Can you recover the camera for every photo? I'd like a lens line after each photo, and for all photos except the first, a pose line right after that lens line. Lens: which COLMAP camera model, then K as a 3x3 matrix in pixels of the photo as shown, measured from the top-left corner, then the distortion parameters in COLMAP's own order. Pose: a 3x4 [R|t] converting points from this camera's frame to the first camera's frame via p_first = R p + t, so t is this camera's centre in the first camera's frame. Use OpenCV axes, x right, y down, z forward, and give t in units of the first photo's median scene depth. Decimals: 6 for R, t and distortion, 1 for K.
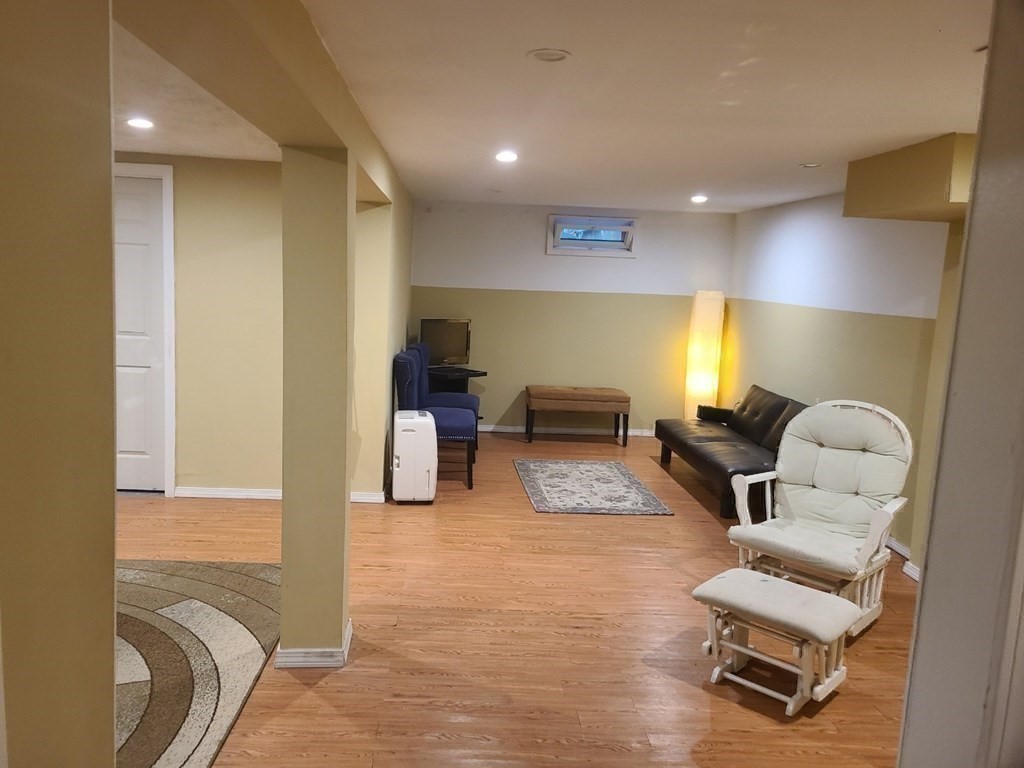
lens RADIAL K [[769.8, 0, 507.2], [0, 769.8, 374.9], [0, 0, 1]] dist [0.072251, -0.055142]
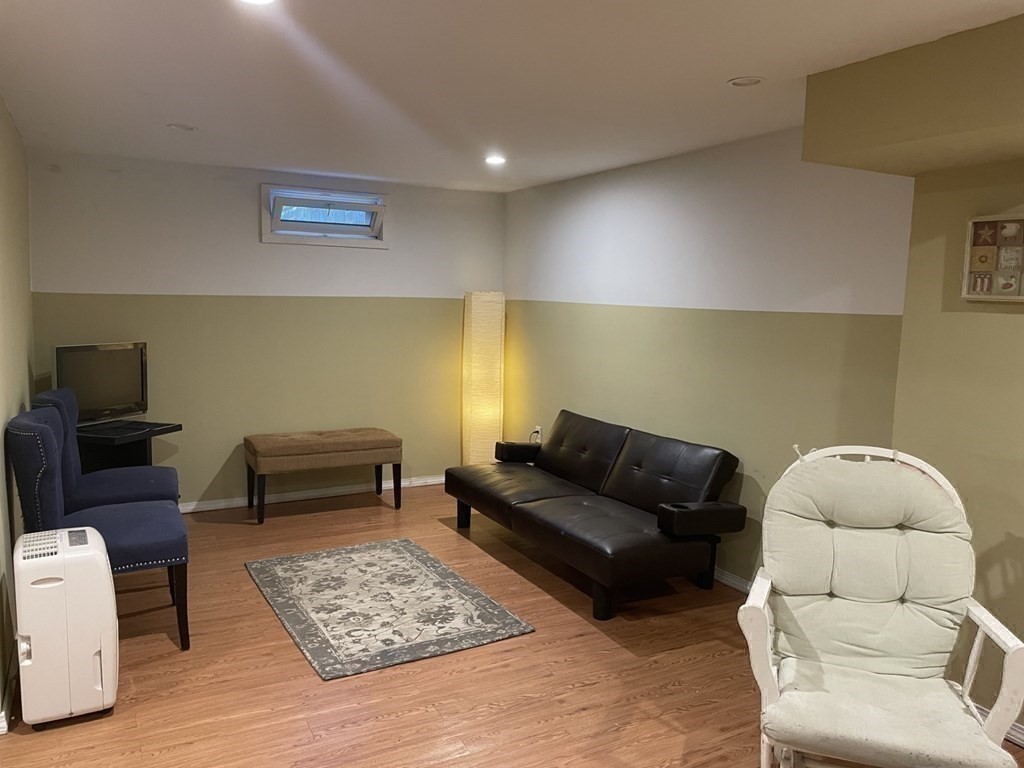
lens RADIAL K [[769.8, 0, 507.2], [0, 769.8, 374.9], [0, 0, 1]] dist [0.072251, -0.055142]
pose [[0.911310, -0.068112, 0.406048, -0.049841], [0.073197, 0.997313, 0.003013, -0.033144], [-0.405163, 0.026976, 0.913847, 0.372034]]
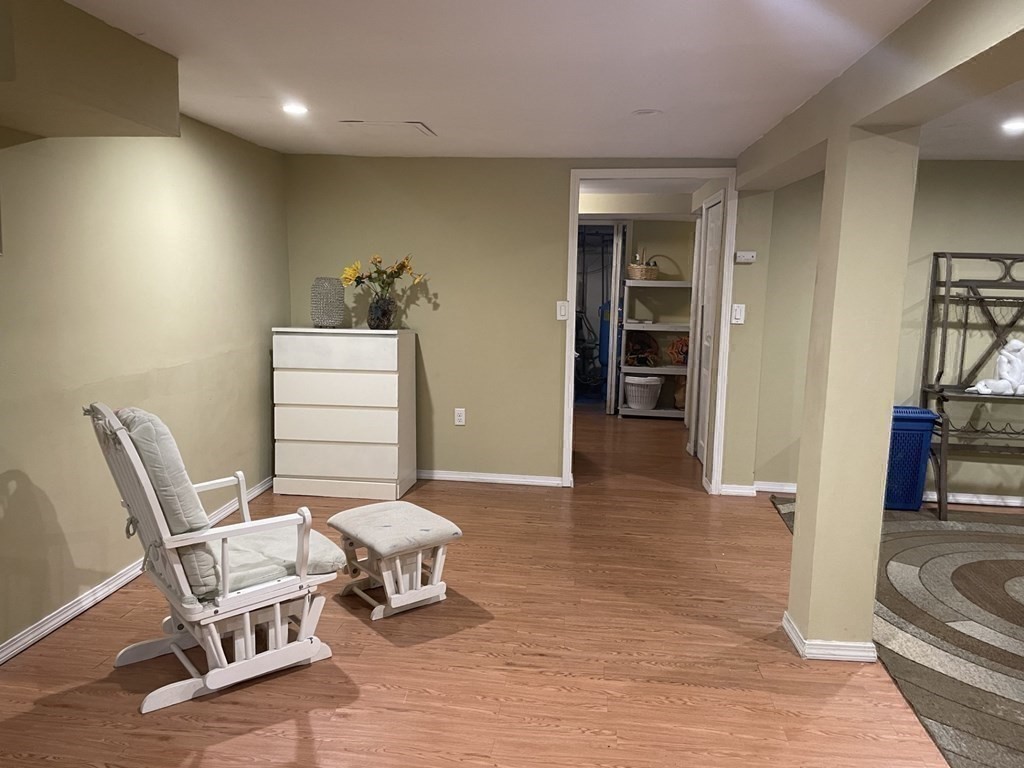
lens RADIAL K [[769.8, 0, 507.2], [0, 769.8, 374.9], [0, 0, 1]] dist [0.072251, -0.055142]
pose [[-0.981837, -0.088419, 0.167865, 0.007065], [-0.041739, 0.963755, 0.263504, -0.122209], [-0.185079, 0.251712, -0.949940, 1.086622]]
